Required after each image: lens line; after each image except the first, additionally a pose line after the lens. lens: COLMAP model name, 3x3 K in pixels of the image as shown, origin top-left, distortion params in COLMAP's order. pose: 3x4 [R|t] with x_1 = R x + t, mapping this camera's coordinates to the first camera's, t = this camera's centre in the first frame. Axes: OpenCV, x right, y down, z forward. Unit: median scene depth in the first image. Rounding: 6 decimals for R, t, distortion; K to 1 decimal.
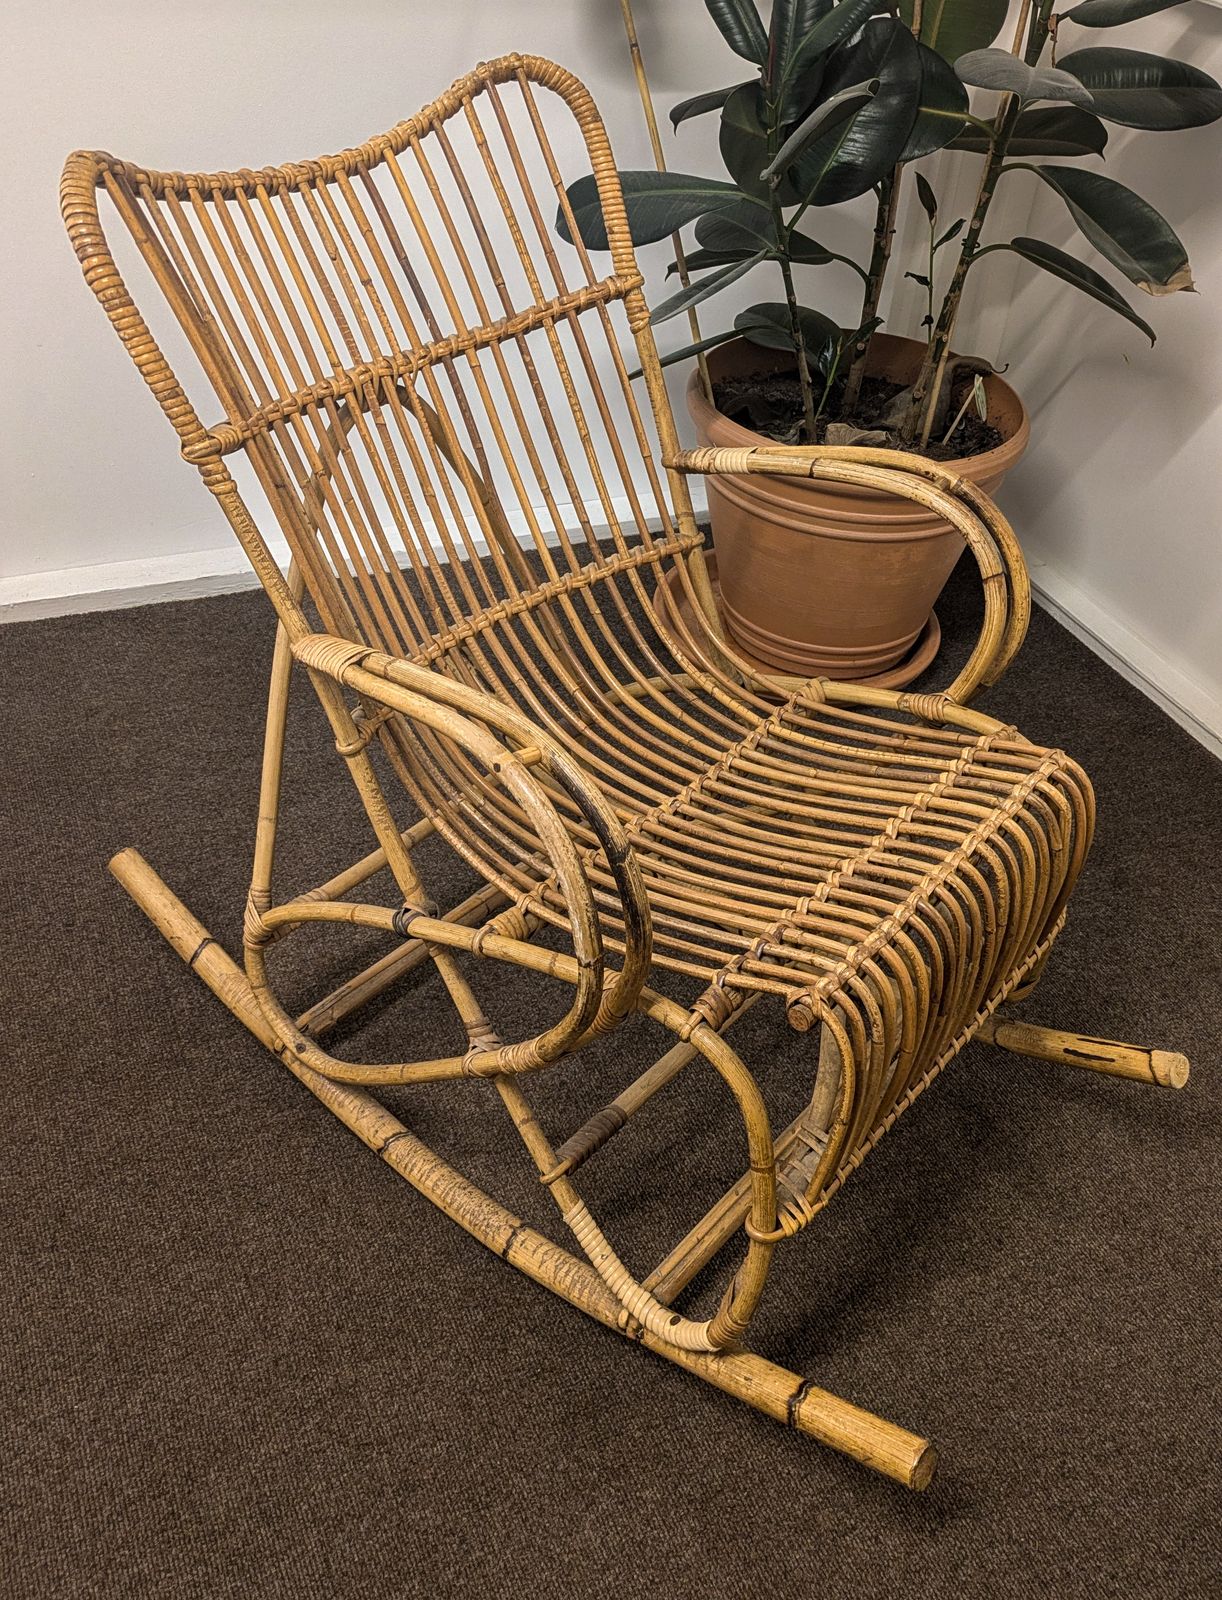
lens RADIAL K [[1727.4, 0, 611.0], [0, 1727.4, 755.1], [0, 0, 1]] dist [0.056158, -0.006863]
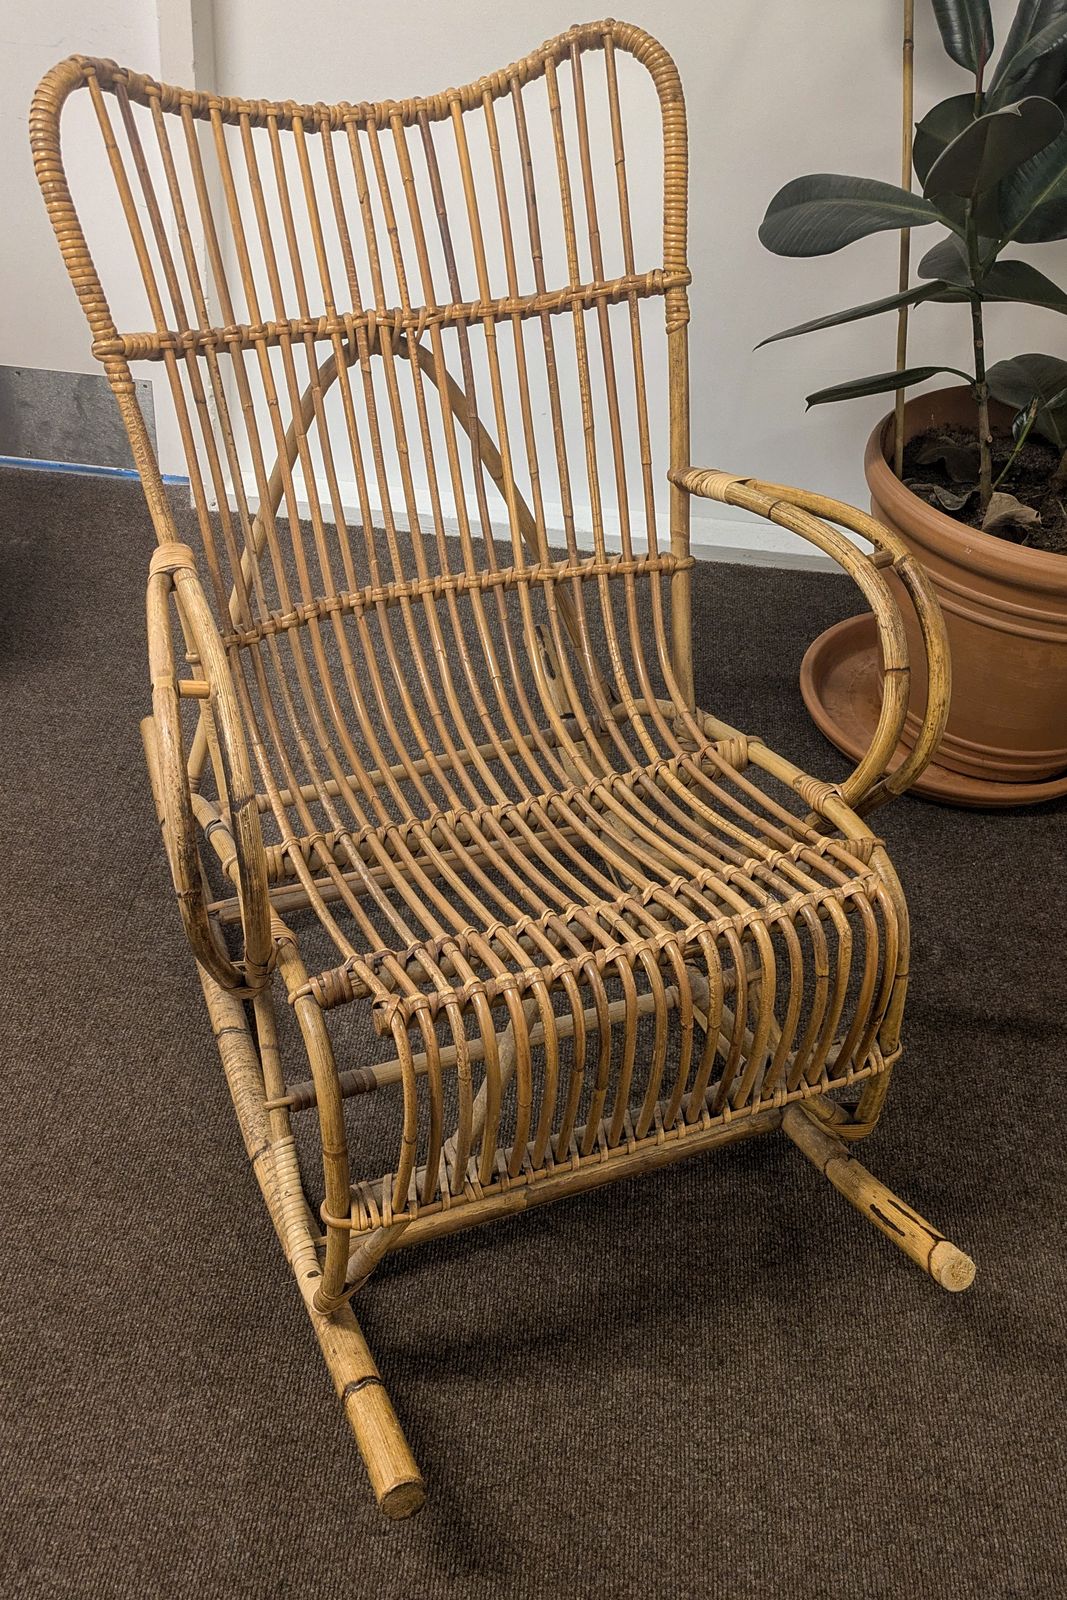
lens RADIAL K [[1657.0, 0, 533.2], [0, 1657.0, 877.9], [0, 0, 1]] dist [0.044128, -0.002559]
pose [[0.852701, 0.310105, -0.420399, 0.447963], [-0.280827, 0.950685, 0.131661, -0.060861], [0.440496, 0.005792, 0.897736, 0.151470]]
